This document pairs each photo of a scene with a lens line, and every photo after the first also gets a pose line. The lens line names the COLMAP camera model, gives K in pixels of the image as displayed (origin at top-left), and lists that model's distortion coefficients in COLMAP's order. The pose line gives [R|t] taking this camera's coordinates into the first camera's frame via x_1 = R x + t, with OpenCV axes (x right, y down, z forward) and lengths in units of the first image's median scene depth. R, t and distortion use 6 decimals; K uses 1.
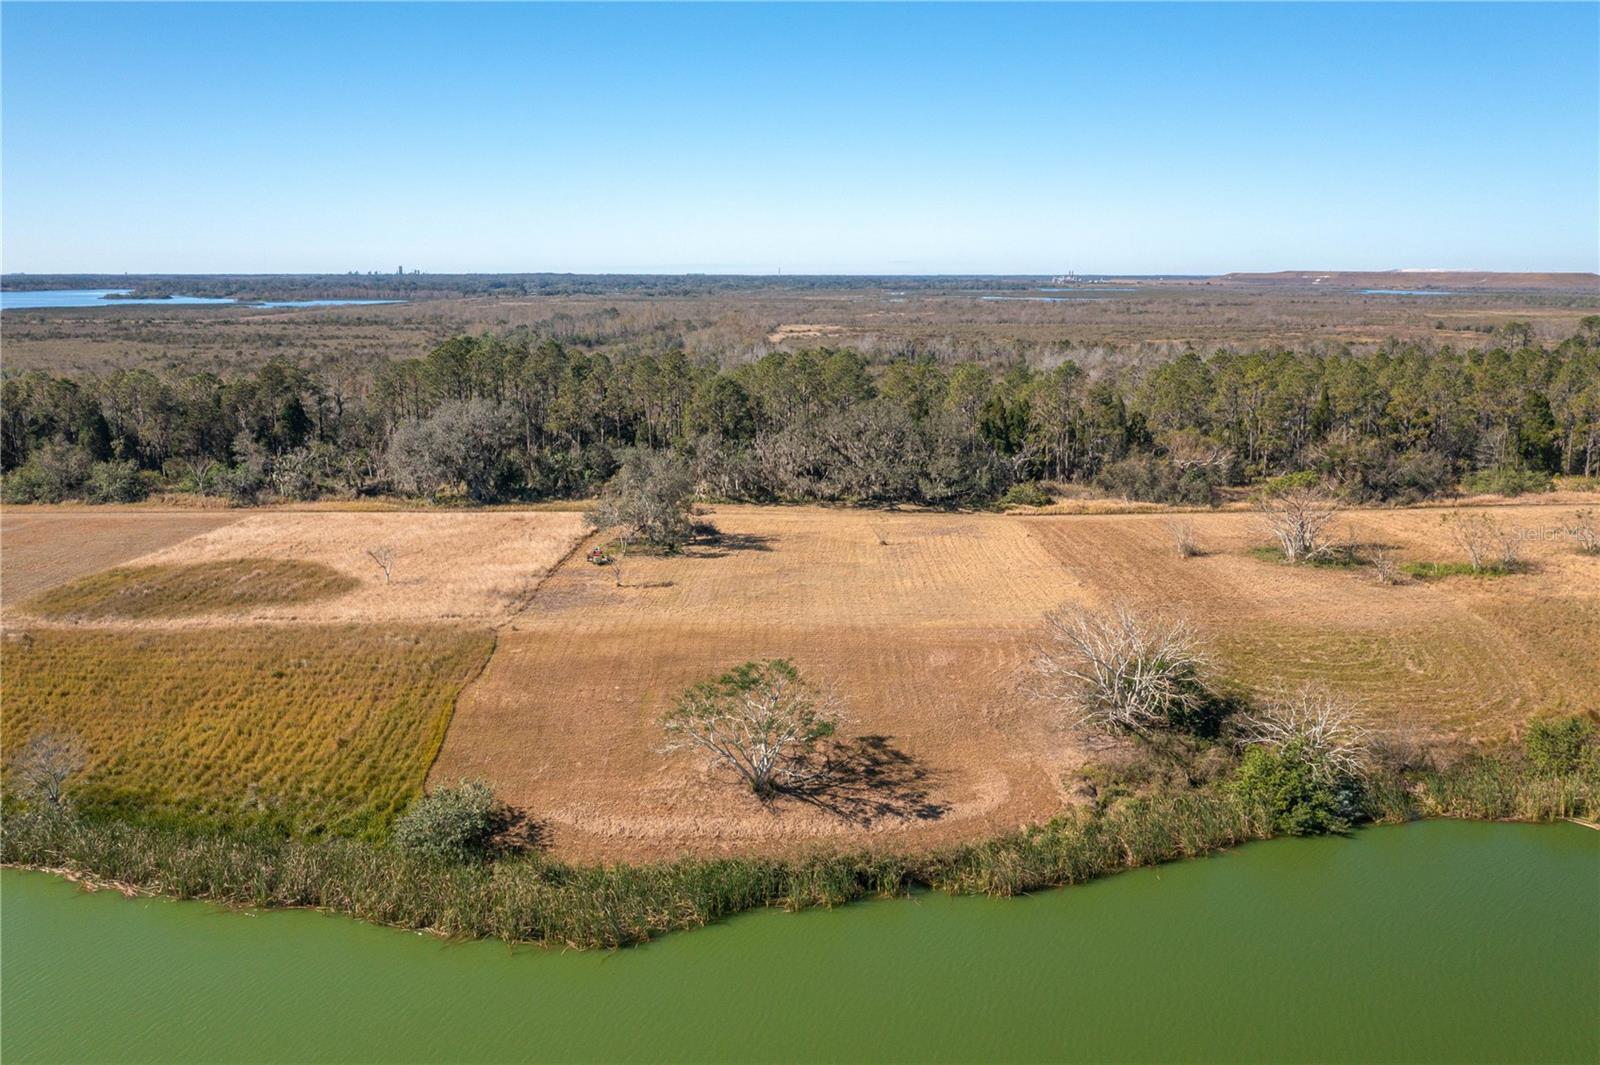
lens RADIAL K [[1282.4, 0, 800.0], [0, 1282.4, 532.5], [0, 0, 1]] dist [-0.005807, -0.002548]
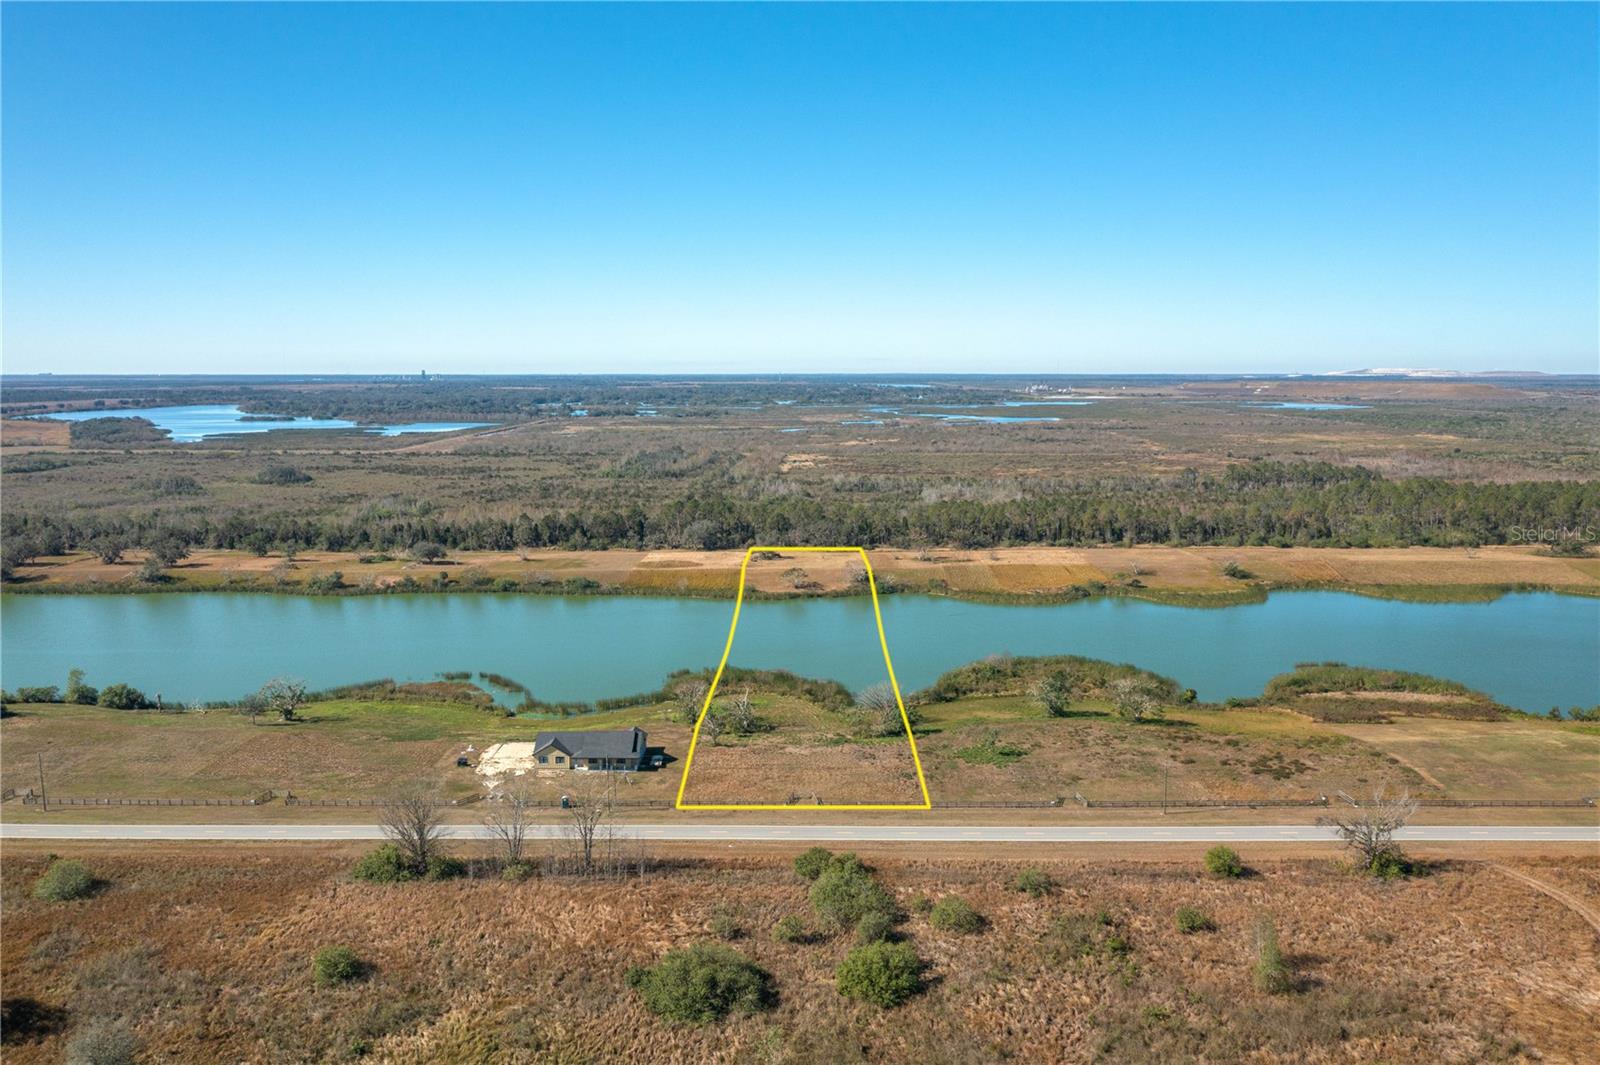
lens RADIAL K [[1282.4, 0, 800.0], [0, 1282.4, 532.5], [0, 0, 1]] dist [-0.005807, -0.002548]
pose [[0.999997, -0.002440, 0.000579, -0.006943], [0.002476, 0.997374, -0.072376, 0.175122], [-0.000401, 0.072377, 0.997377, -2.375391]]
